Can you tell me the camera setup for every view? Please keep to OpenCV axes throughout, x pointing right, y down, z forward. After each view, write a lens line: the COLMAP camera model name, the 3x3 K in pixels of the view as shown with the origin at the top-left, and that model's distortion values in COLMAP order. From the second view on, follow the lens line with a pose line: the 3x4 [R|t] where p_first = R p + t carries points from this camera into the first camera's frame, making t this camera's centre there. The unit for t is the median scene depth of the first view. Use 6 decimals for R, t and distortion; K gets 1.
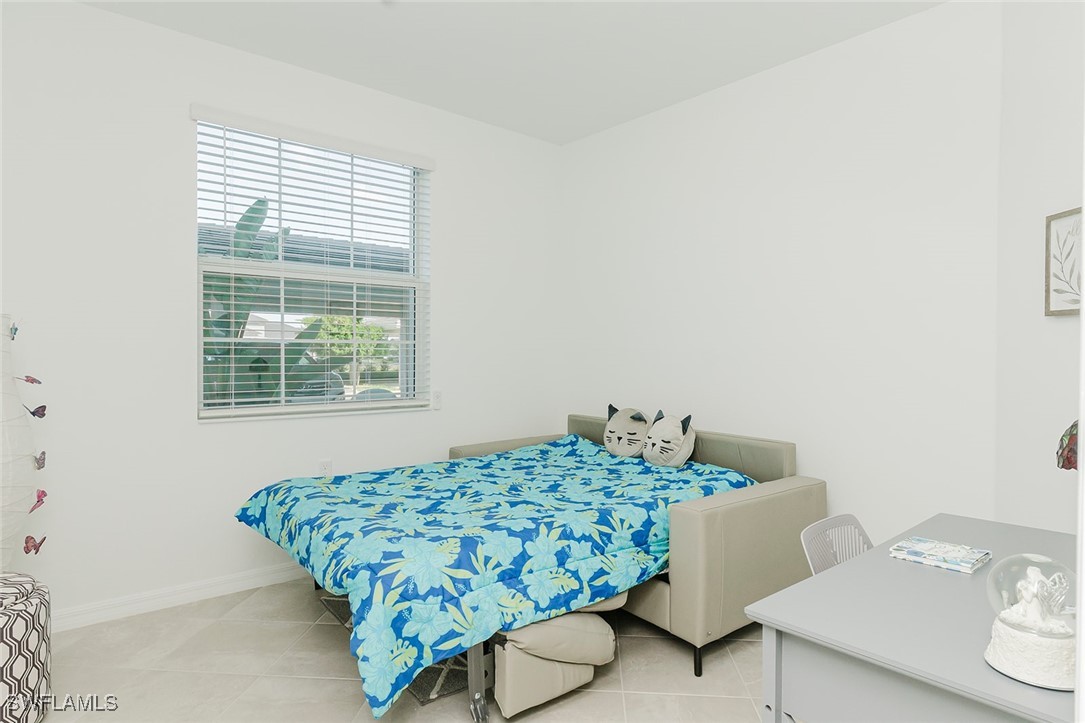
lens RADIAL K [[610.3, 0, 543.5], [0, 610.3, 358.5], [0, 0, 1]] dist [0.006531, 0.002253]
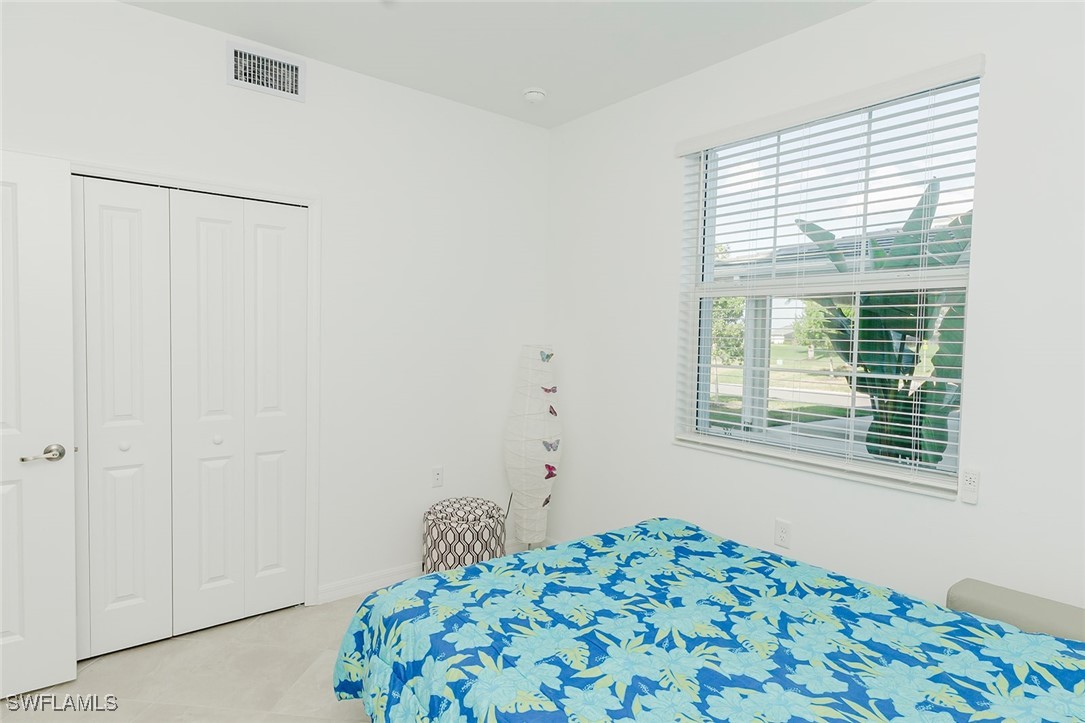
lens RADIAL K [[610.3, 0, 538.1], [0, 610.3, 360.3], [0, 0, 1]] dist [0.006531, 0.002253]
pose [[-0.005213, 0.039221, -0.999217, 0.633611], [-0.033331, 0.998668, 0.039374, -0.092305], [0.999431, 0.033511, -0.003899, 0.981810]]
